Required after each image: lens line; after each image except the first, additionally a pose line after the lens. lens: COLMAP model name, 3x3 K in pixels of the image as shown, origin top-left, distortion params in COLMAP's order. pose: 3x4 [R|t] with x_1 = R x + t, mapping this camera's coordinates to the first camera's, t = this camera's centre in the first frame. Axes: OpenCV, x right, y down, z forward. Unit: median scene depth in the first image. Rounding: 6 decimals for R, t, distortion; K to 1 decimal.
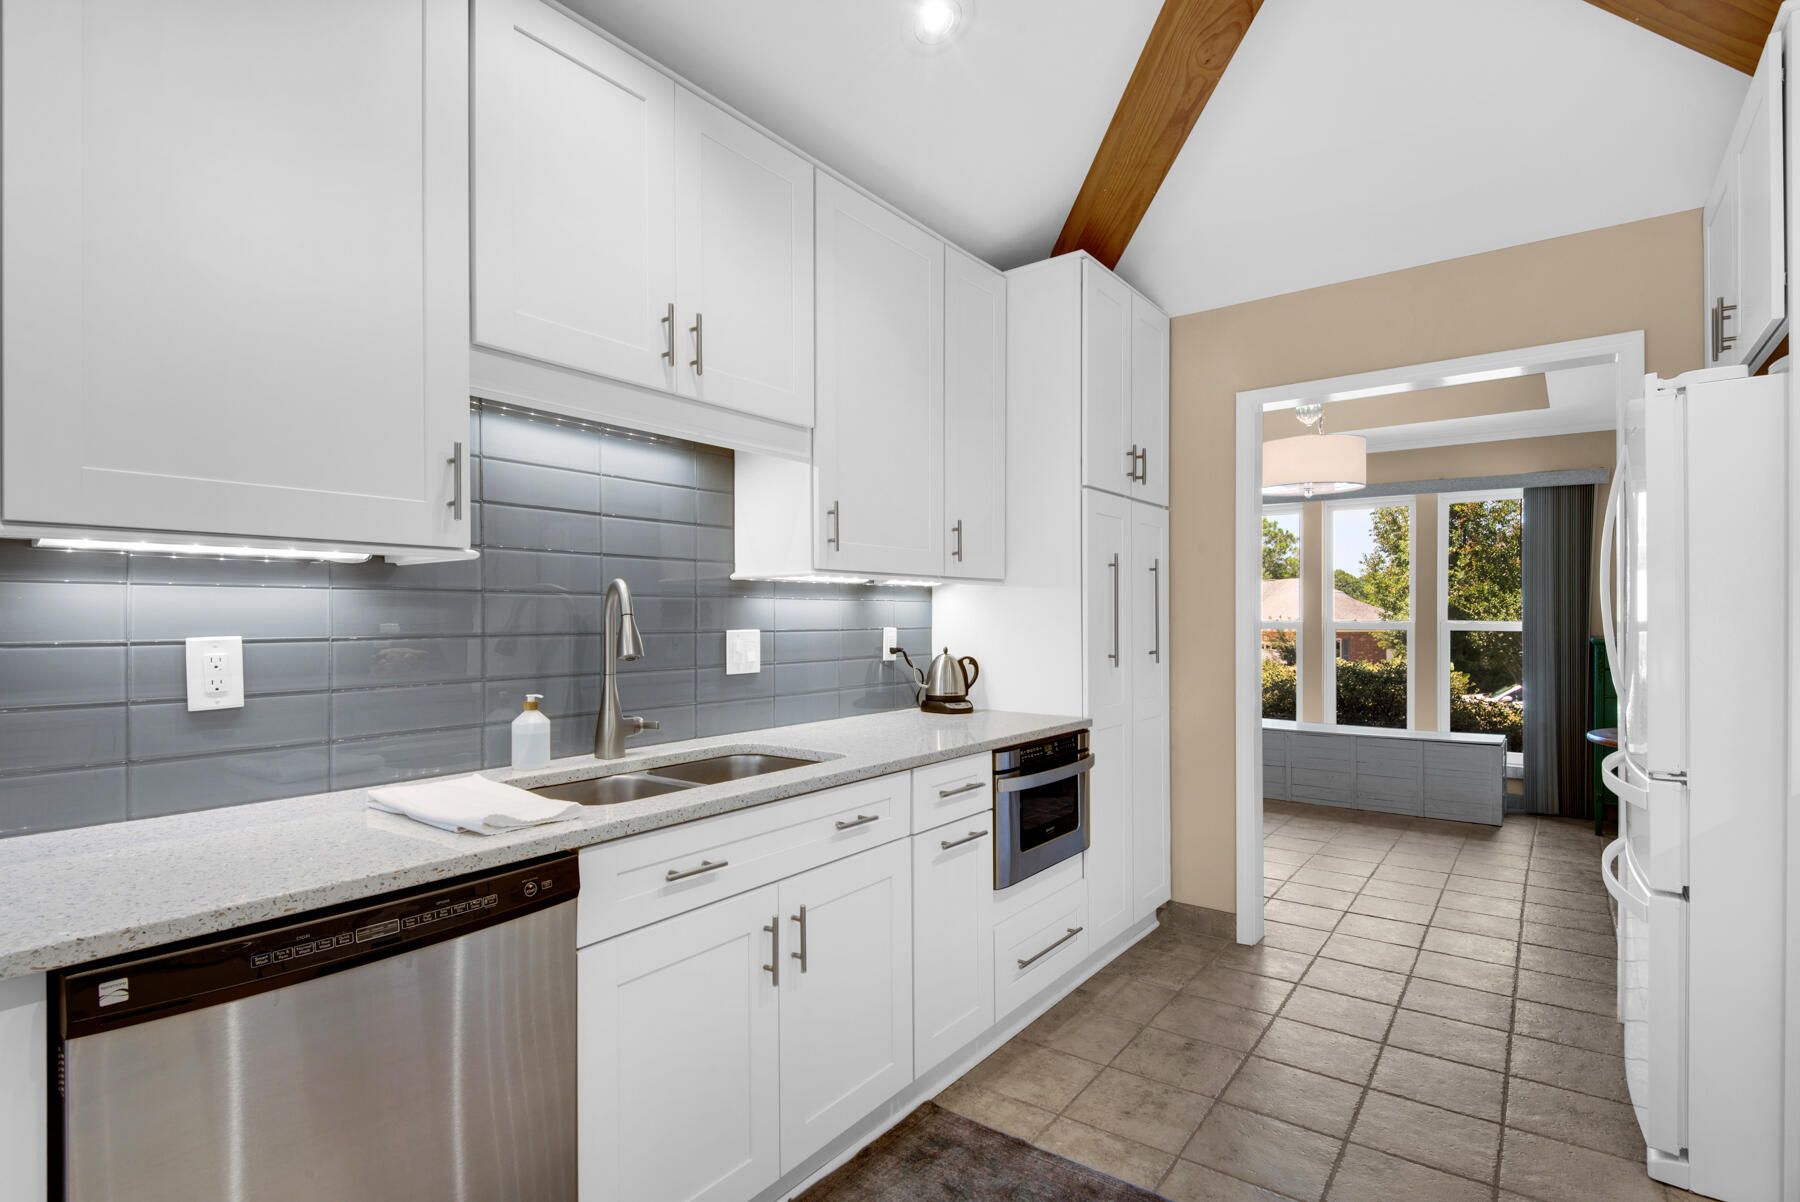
lens RADIAL K [[906.1, 0, 892.4], [0, 906.1, 602.1], [0, 0, 1]] dist [0.019898, 0.000416]
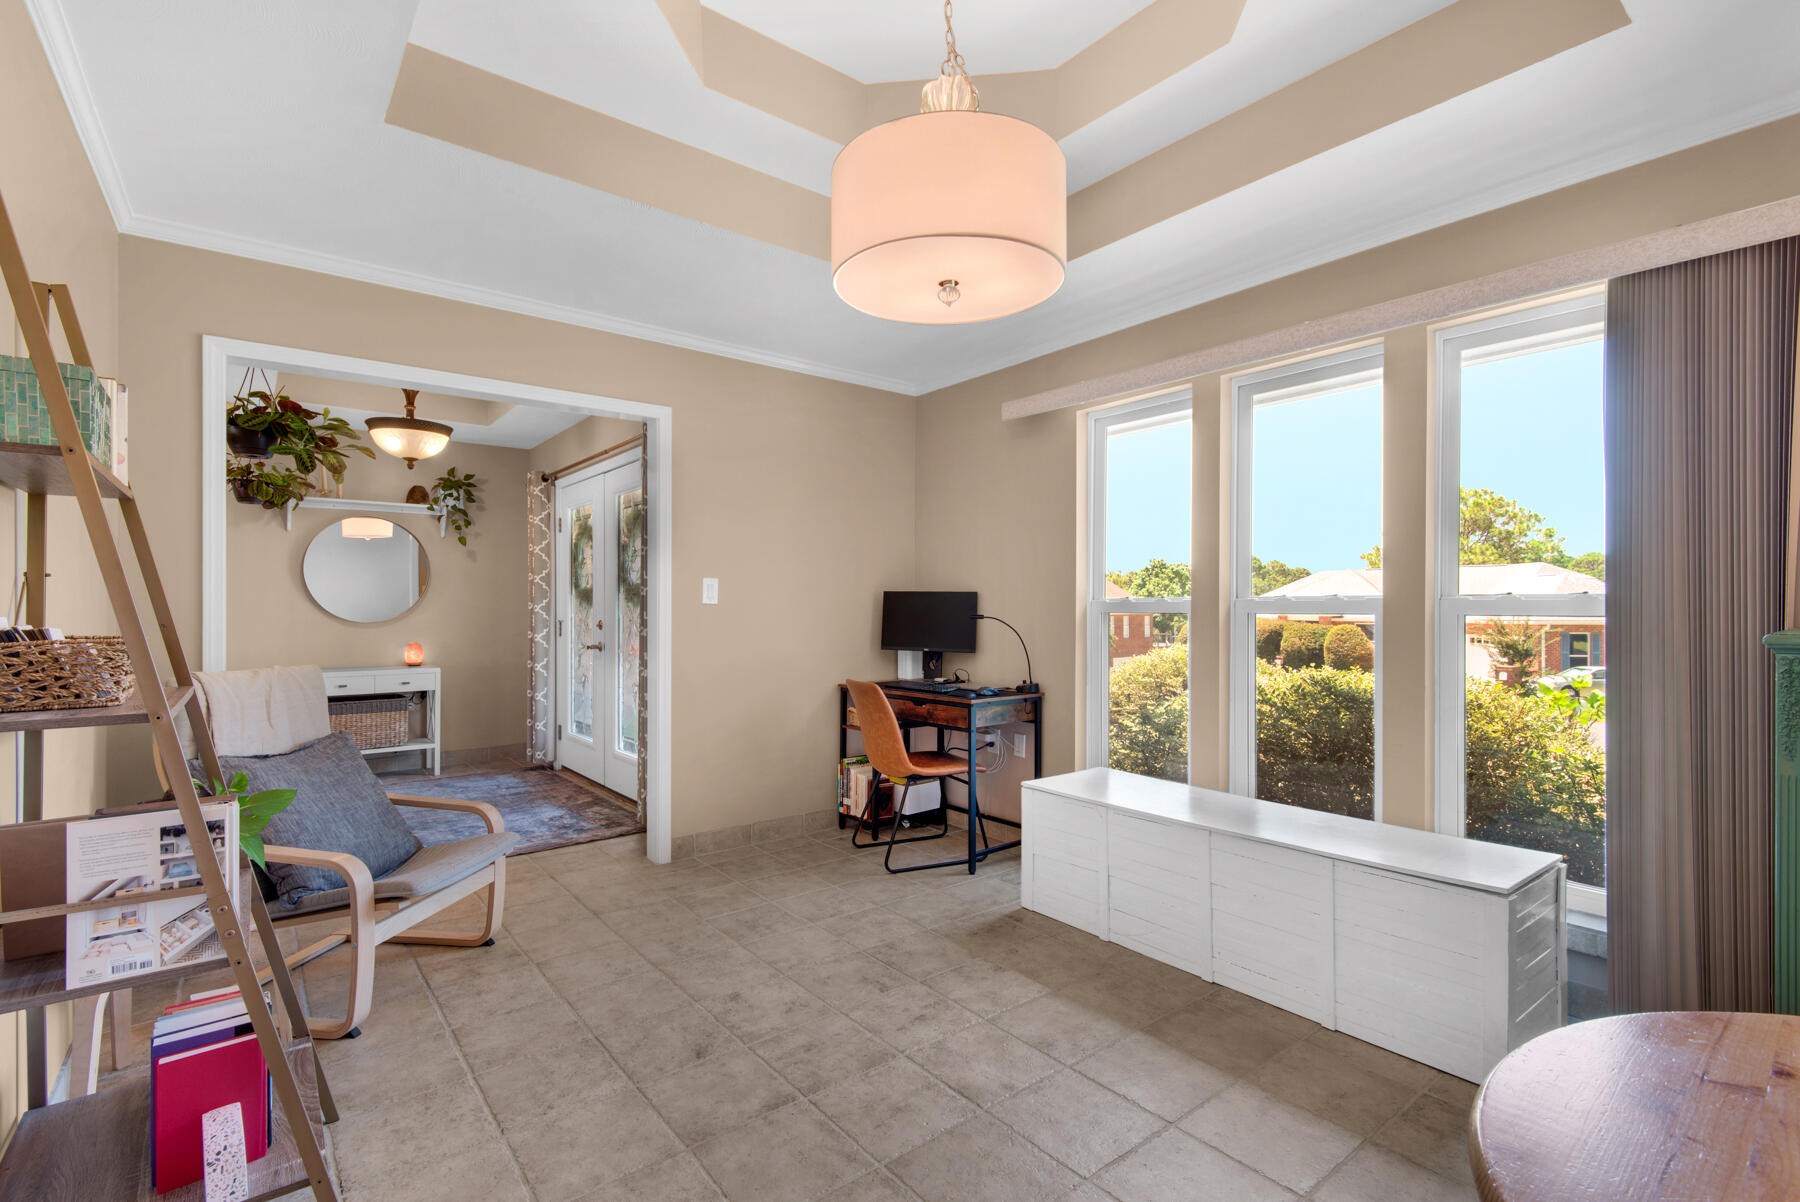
lens RADIAL K [[809.8, 0, 899.8], [0, 809.8, 611.5], [0, 0, 1]] dist [0.016999, -0.006744]
pose [[0.962106, 0.000500, -0.272676, 0.092354], [0.004652, 0.999823, 0.018249, 0.004039], [0.272637, -0.018826, 0.961933, 0.104821]]
